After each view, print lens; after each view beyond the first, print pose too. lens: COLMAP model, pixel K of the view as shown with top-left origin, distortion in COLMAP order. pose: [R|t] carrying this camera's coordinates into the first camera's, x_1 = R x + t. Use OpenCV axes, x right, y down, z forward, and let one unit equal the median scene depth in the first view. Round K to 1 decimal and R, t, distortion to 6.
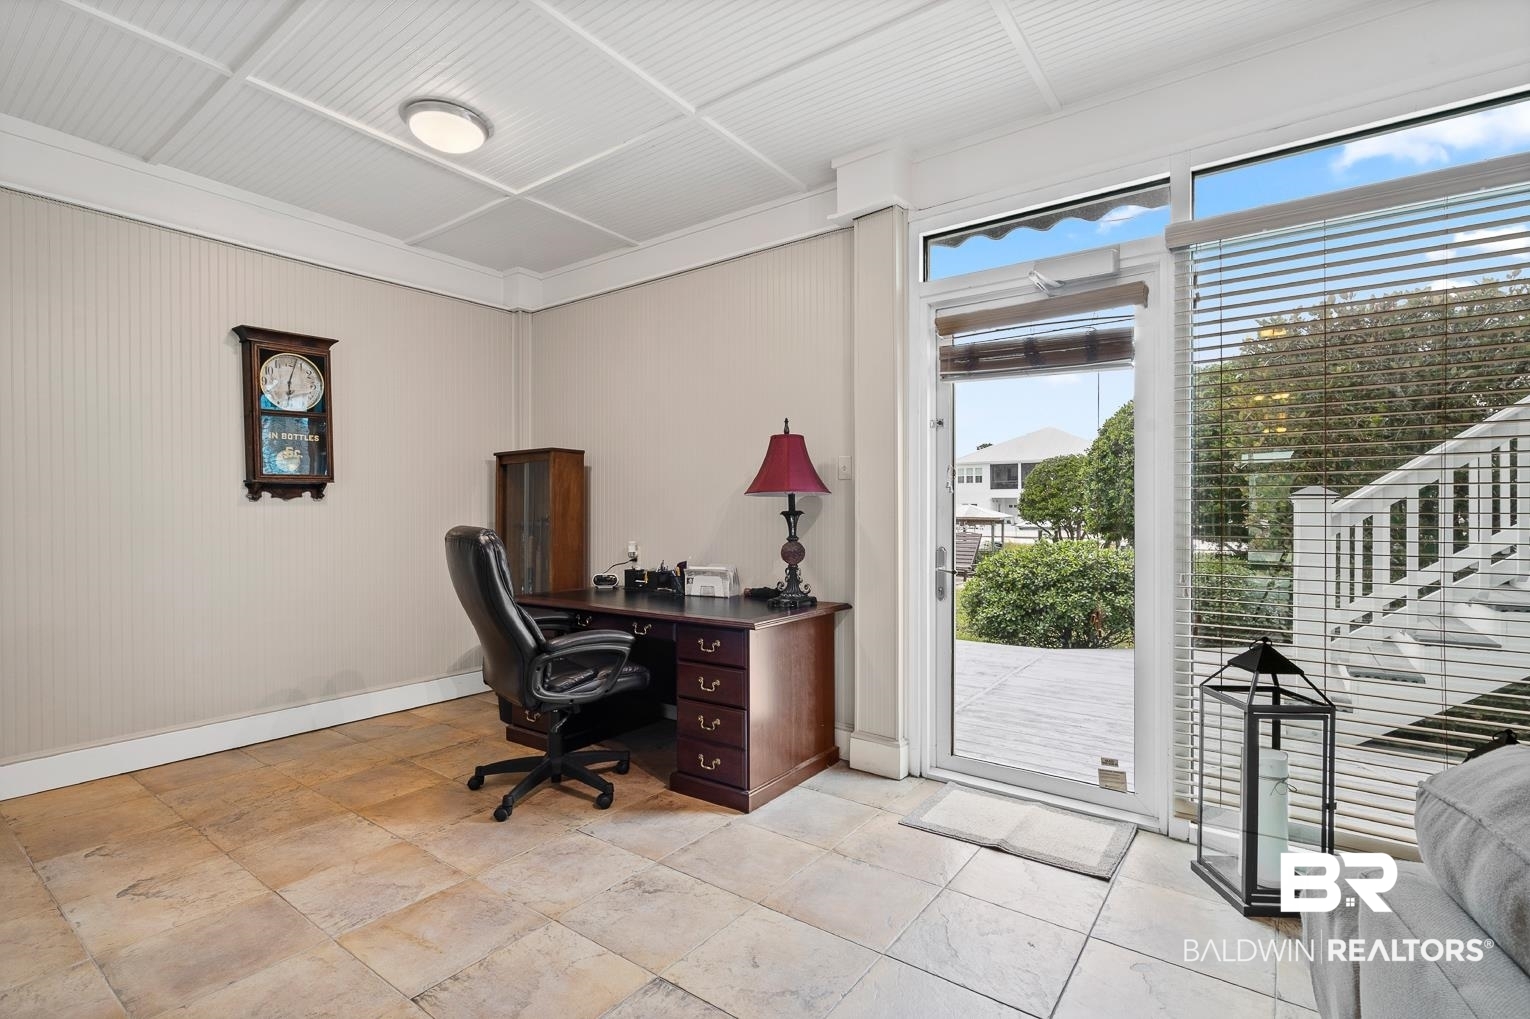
lens RADIAL K [[705.3, 0, 756.8], [0, 705.3, 511.0], [0, 0, 1]] dist [-0.003958, 0.000675]
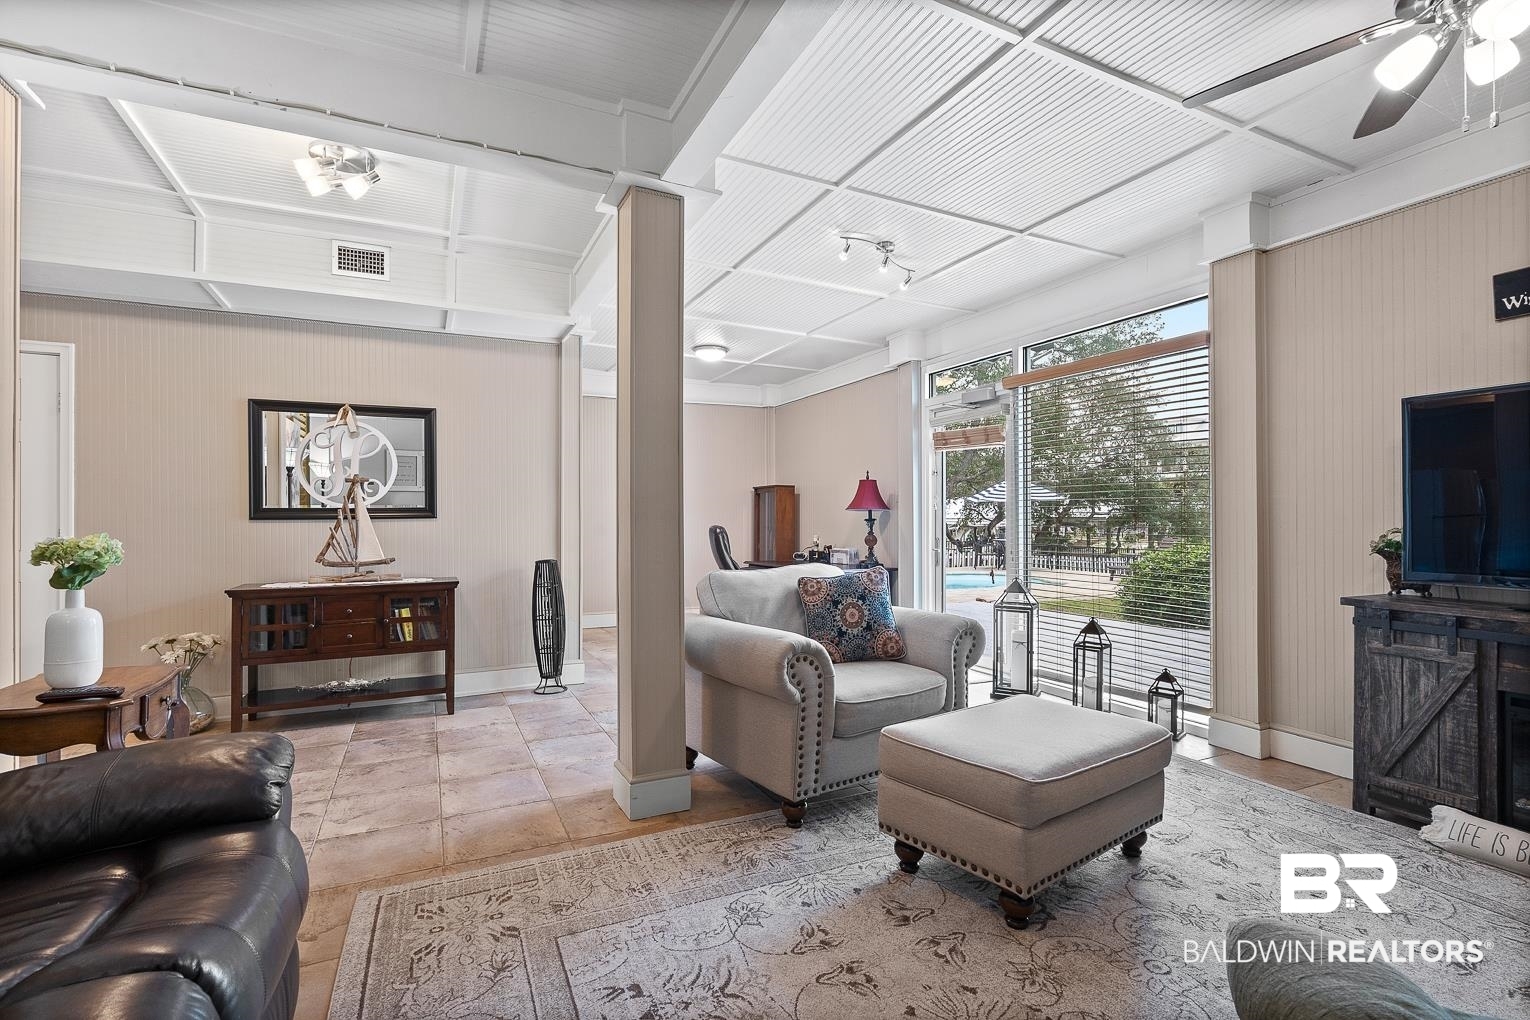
lens RADIAL K [[705.3, 0, 770.1], [0, 705.3, 512.0], [0, 0, 1]] dist [-0.003958, 0.000675]
pose [[0.887474, -0.002817, -0.460849, 0.693255], [0.000216, 0.999984, -0.005698, -0.007824], [0.460858, 0.004957, 0.887460, -0.832872]]
